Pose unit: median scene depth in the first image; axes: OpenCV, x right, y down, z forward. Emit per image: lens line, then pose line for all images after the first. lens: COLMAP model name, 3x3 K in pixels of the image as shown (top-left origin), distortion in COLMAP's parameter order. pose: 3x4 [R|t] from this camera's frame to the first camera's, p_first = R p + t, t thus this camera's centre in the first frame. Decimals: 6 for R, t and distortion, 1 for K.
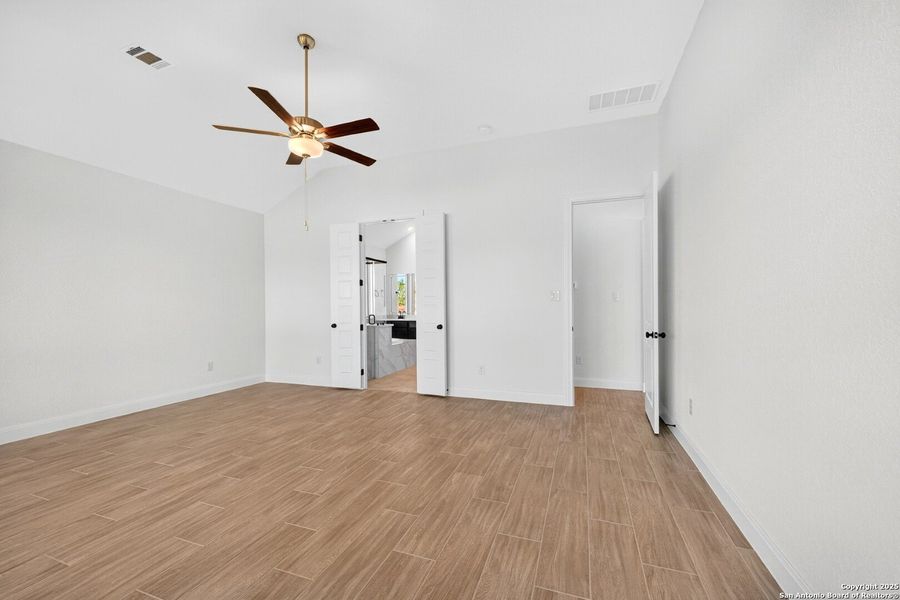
lens RADIAL K [[357.8, 0, 456.2], [0, 357.8, 308.8], [0, 0, 1]] dist [-0.002549, -0.000101]
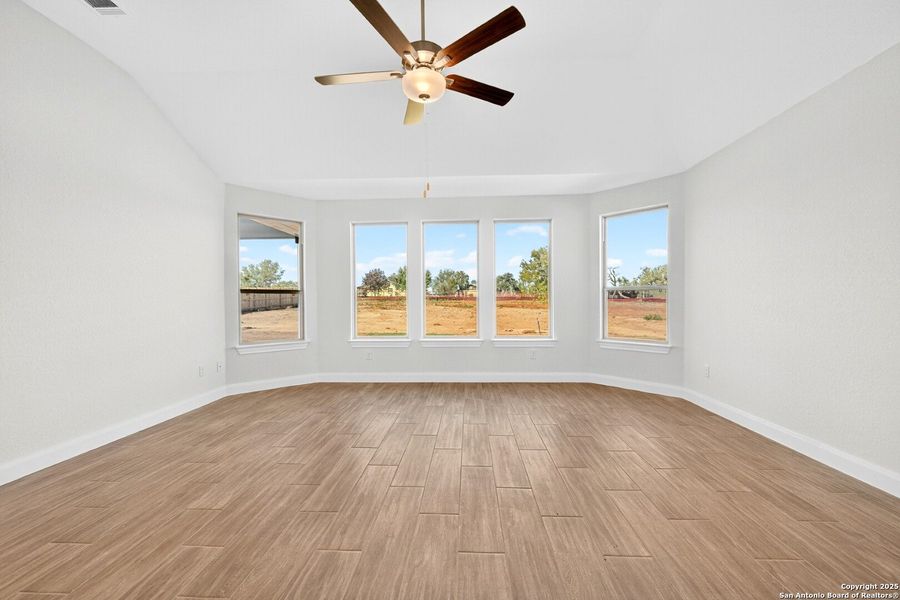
lens RADIAL K [[357.8, 0, 455.6], [0, 357.8, 303.1], [0, 0, 1]] dist [-0.002549, -0.000101]
pose [[-0.955647, 0.016045, -0.294077, -0.236188], [0.012315, 0.999819, 0.014533, -0.009080], [0.294257, 0.010267, -0.955671, 1.613420]]
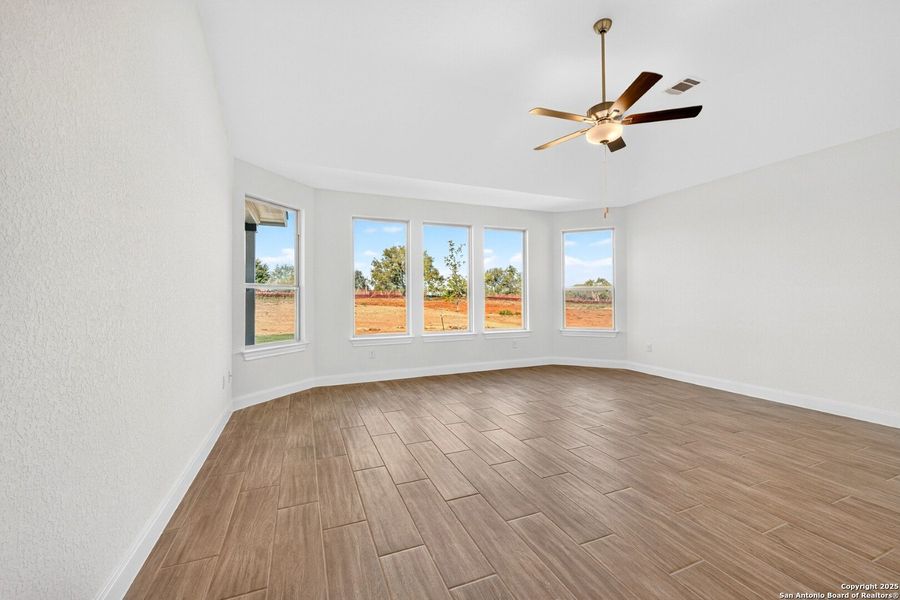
lens RADIAL K [[357.8, 0, 450.6], [0, 357.8, 293.7], [0, 0, 1]] dist [-0.002549, -0.000101]
pose [[-0.743035, 0.002860, -0.669246, 0.514480], [0.005588, 0.999983, -0.001931, -0.013372], [0.669229, -0.005175, -0.743038, 1.339625]]
